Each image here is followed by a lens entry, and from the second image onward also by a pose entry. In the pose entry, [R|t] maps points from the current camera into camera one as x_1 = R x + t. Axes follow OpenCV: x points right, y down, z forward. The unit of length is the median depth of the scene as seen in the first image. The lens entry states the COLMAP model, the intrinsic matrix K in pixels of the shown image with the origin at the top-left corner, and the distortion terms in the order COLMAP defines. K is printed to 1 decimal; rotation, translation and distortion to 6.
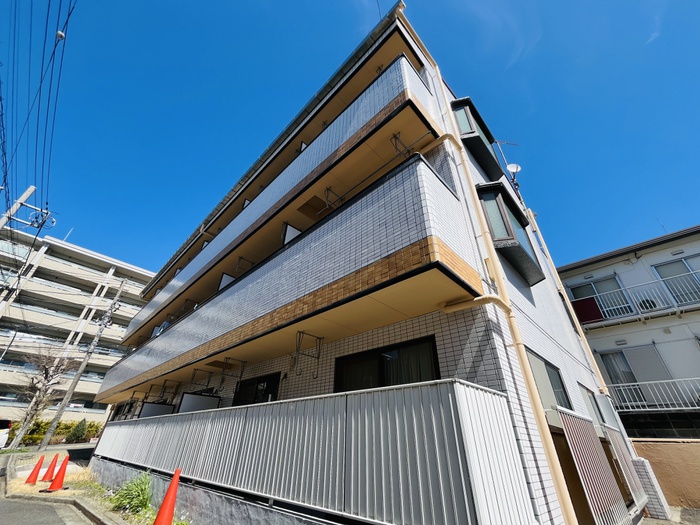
lens RADIAL K [[281.2, 0, 348.6], [0, 281.2, 261.4], [0, 0, 1]] dist [-0.005545, 0.001327]
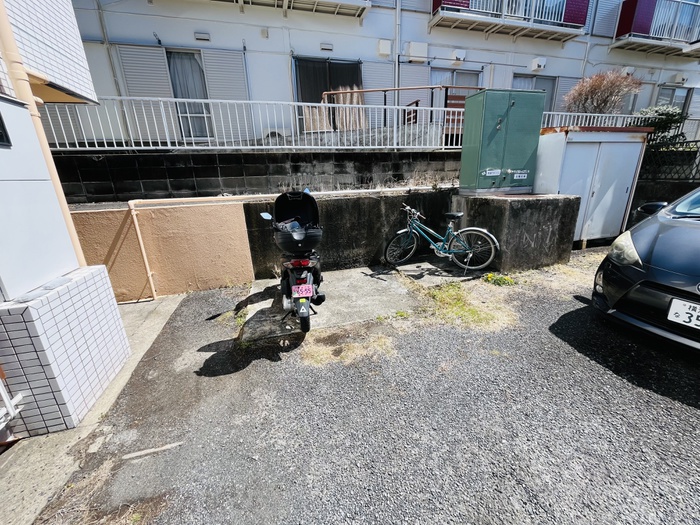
lens RADIAL K [[281.2, 0, 350.2], [0, 281.2, 260.2], [0, 0, 1]] dist [-0.005545, 0.001327]
pose [[0.505261, -0.299601, 0.809290, 0.262235], [-0.431239, 0.724655, 0.537502, 0.091376], [-0.747492, -0.620576, 0.236940, 0.177518]]
